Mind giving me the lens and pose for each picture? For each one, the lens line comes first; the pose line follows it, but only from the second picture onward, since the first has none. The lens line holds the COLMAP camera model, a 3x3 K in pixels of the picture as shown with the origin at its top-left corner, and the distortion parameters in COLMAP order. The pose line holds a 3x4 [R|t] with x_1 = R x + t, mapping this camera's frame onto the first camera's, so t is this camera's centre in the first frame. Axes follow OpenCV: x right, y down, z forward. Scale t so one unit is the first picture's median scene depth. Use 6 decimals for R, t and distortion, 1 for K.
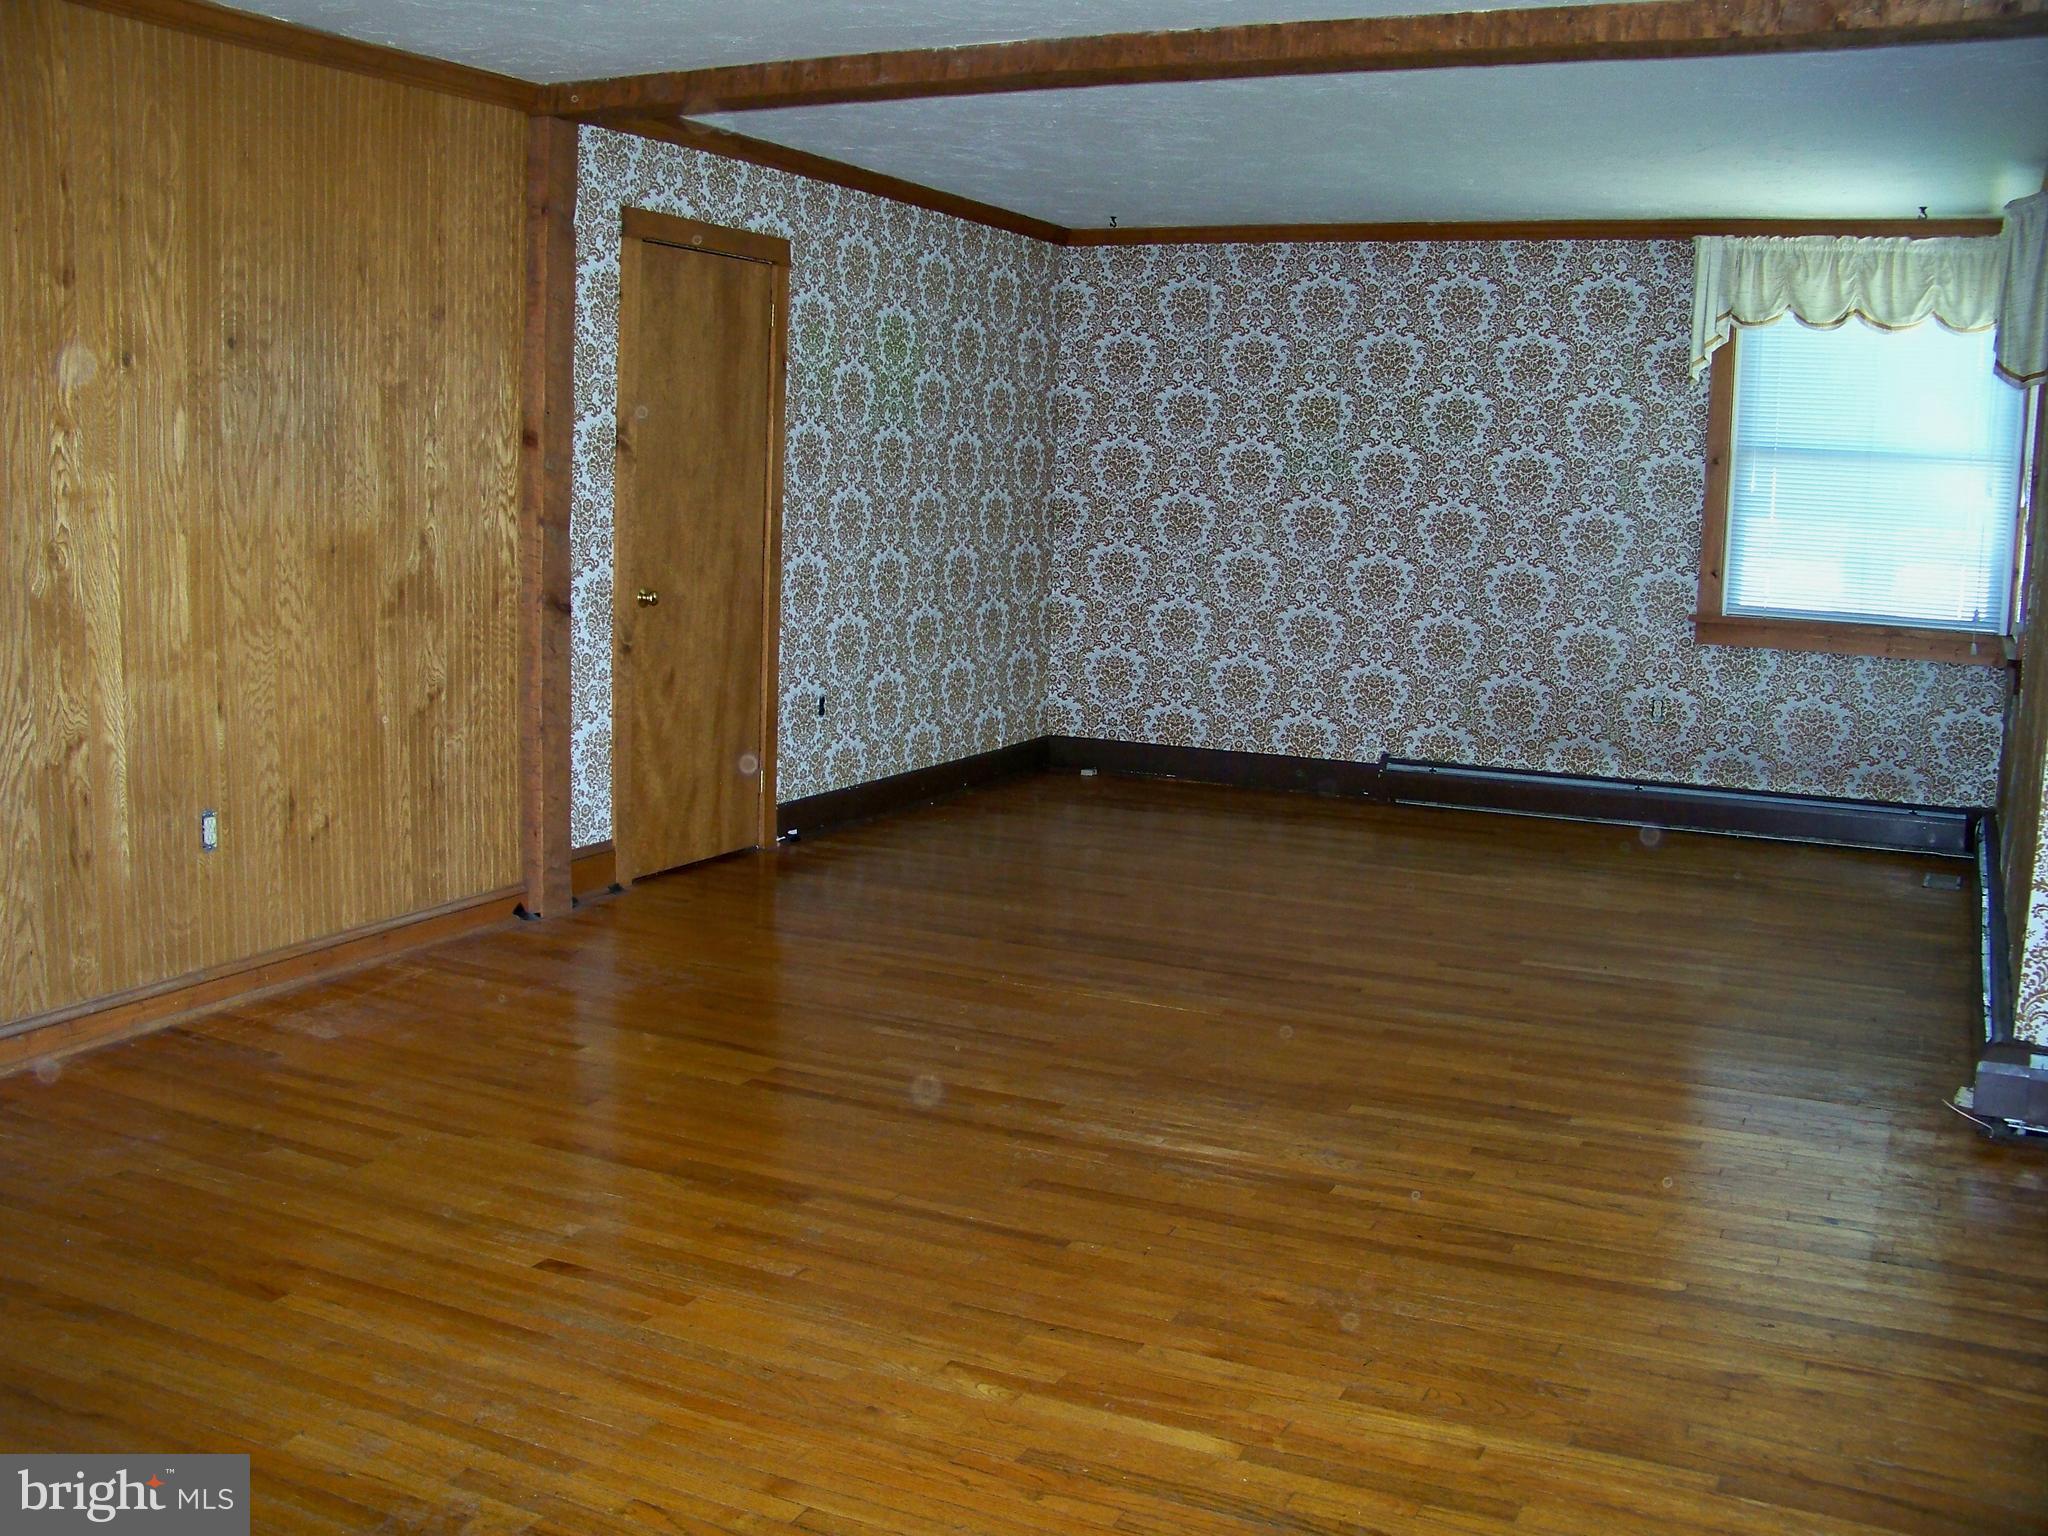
lens RADIAL K [[1987.3, 0, 1024.0], [0, 1987.3, 768.0], [0, 0, 1]] dist [-0.244620, 0.245500]
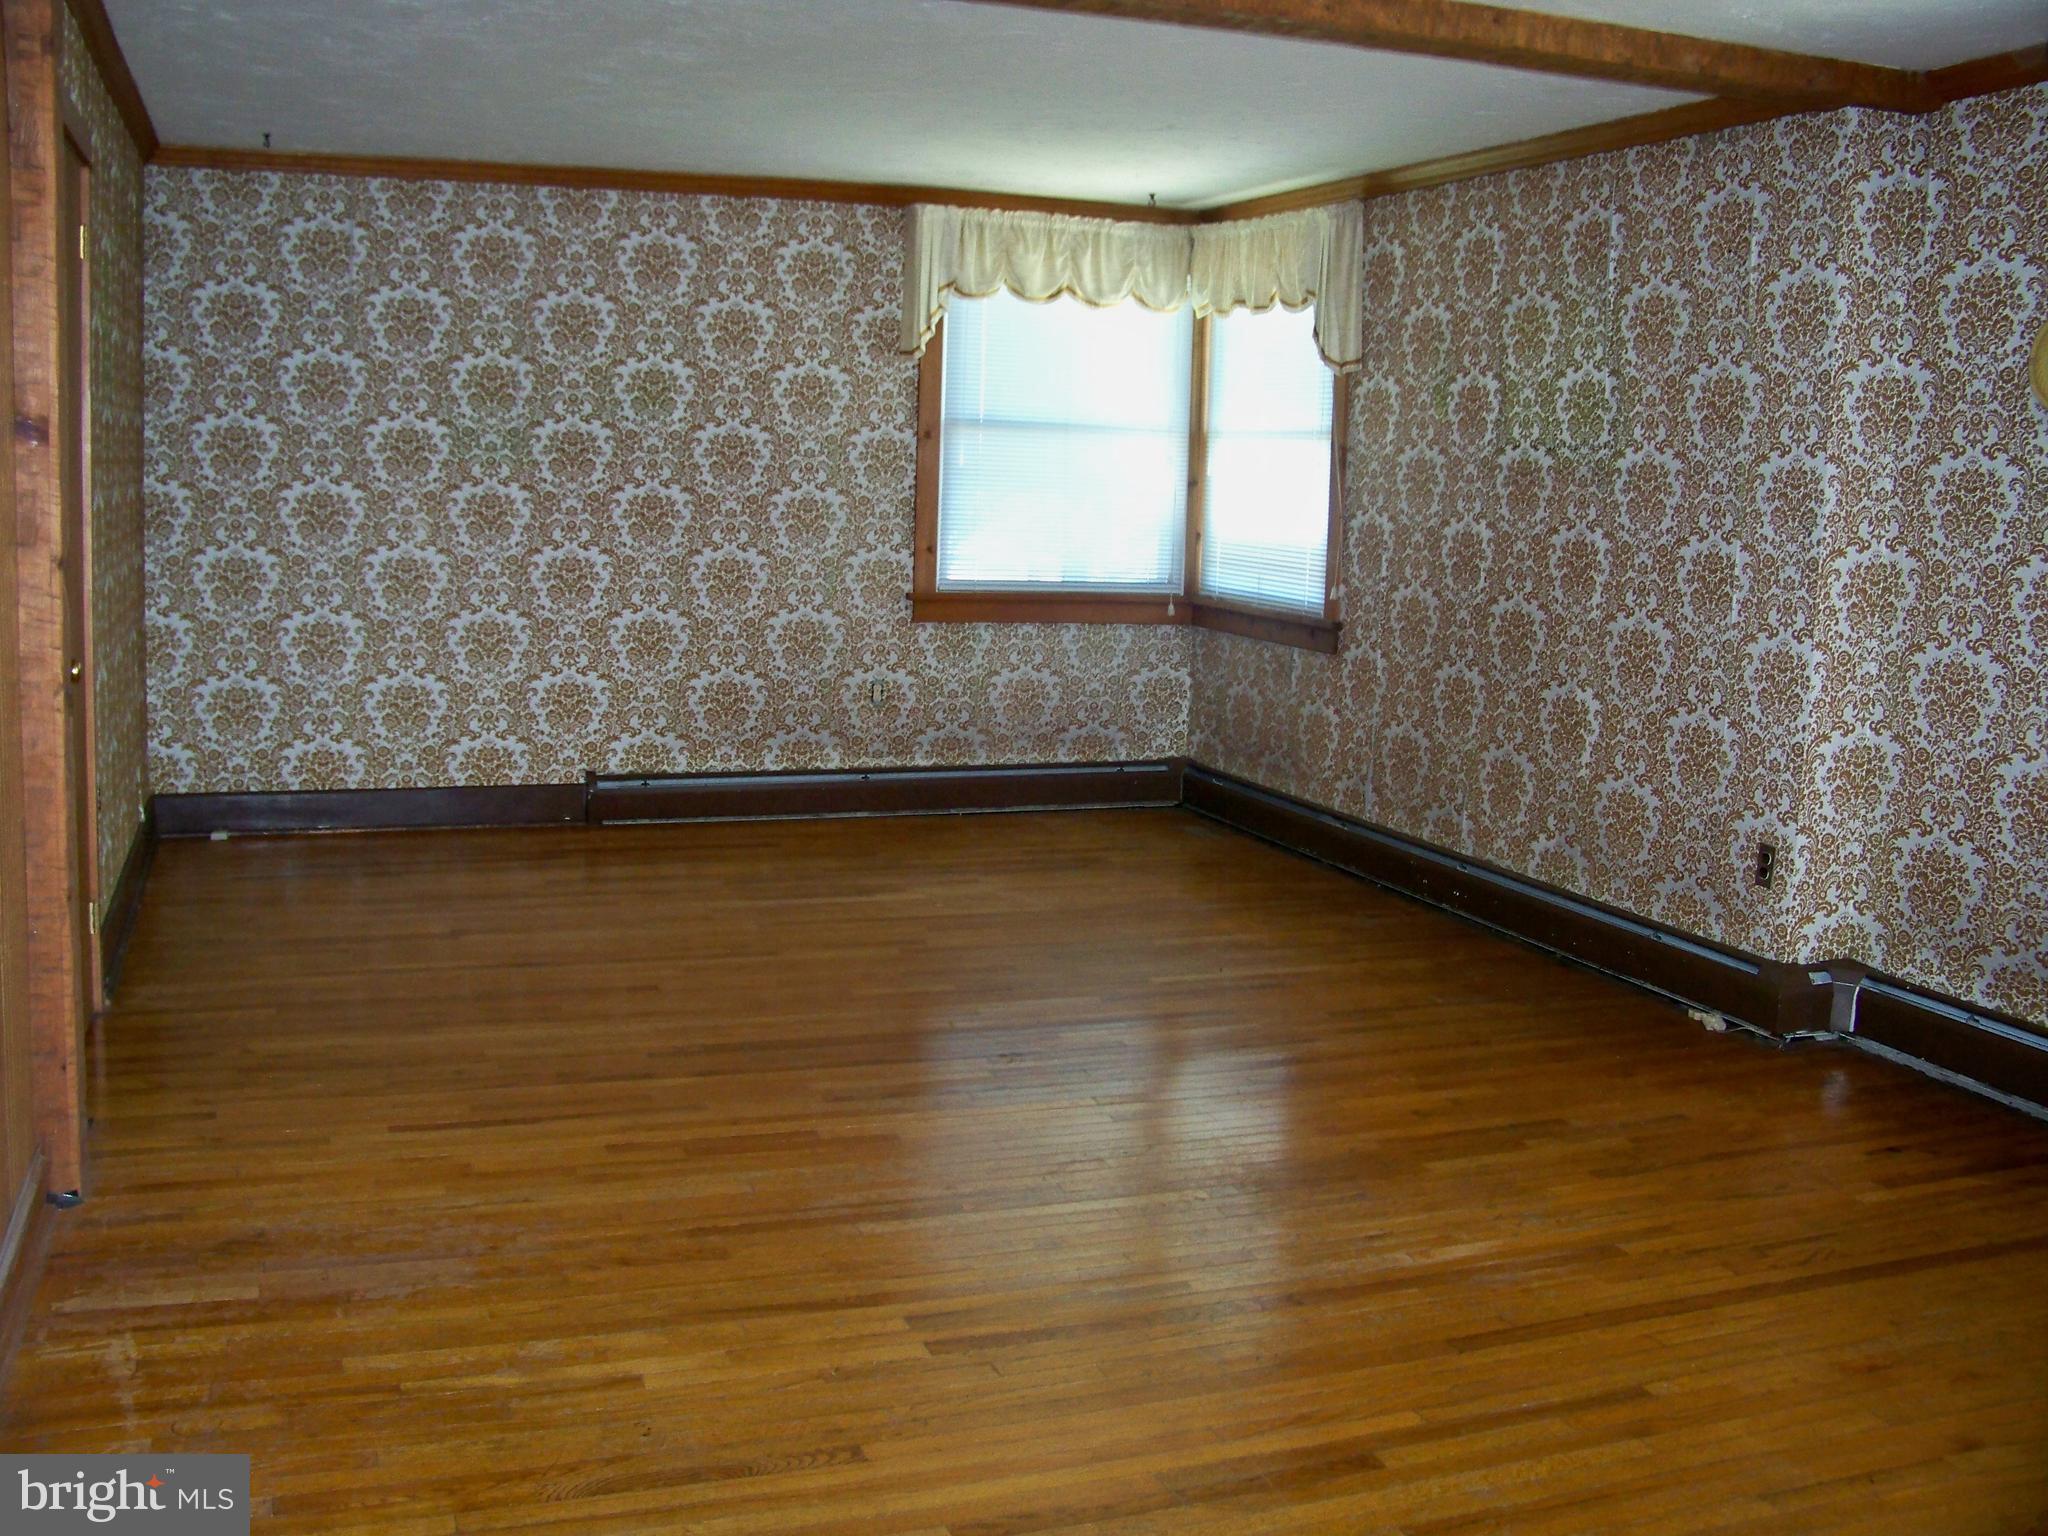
lens RADIAL K [[2017.9, 0, 1010.7], [0, 2017.9, 724.1], [0, 0, 1]] dist [-0.249916, 0.308380]
pose [[0.696061, -0.099269, 0.711087, -0.336074], [0.094387, 0.994452, 0.046435, -0.054685], [-0.711751, 0.034796, 0.701569, 0.251895]]
